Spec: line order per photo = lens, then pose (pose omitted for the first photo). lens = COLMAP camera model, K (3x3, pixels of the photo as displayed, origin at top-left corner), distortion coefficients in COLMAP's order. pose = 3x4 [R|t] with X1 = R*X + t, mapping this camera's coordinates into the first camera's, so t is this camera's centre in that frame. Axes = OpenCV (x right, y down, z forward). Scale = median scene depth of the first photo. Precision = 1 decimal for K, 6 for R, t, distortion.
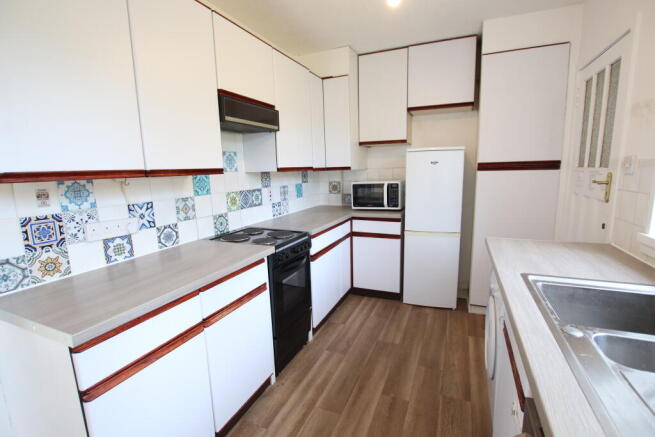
lens RADIAL K [[305.7, 0, 325.3], [0, 305.7, 223.3], [0, 0, 1]] dist [-0.038158, 0.000103]
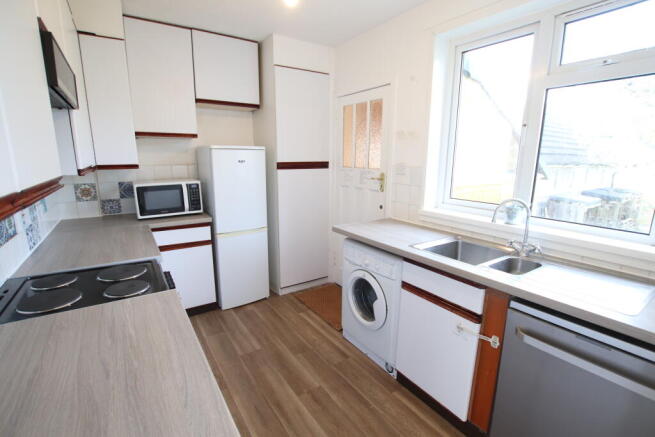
lens RADIAL K [[305.7, 0, 325.3], [0, 305.7, 223.3], [0, 0, 1]] dist [-0.038158, 0.000103]
pose [[0.530167, -0.149876, 0.834542, -0.353646], [0.124768, 0.987329, 0.098052, -0.062091], [-0.838663, 0.052140, 0.542149, 0.236017]]
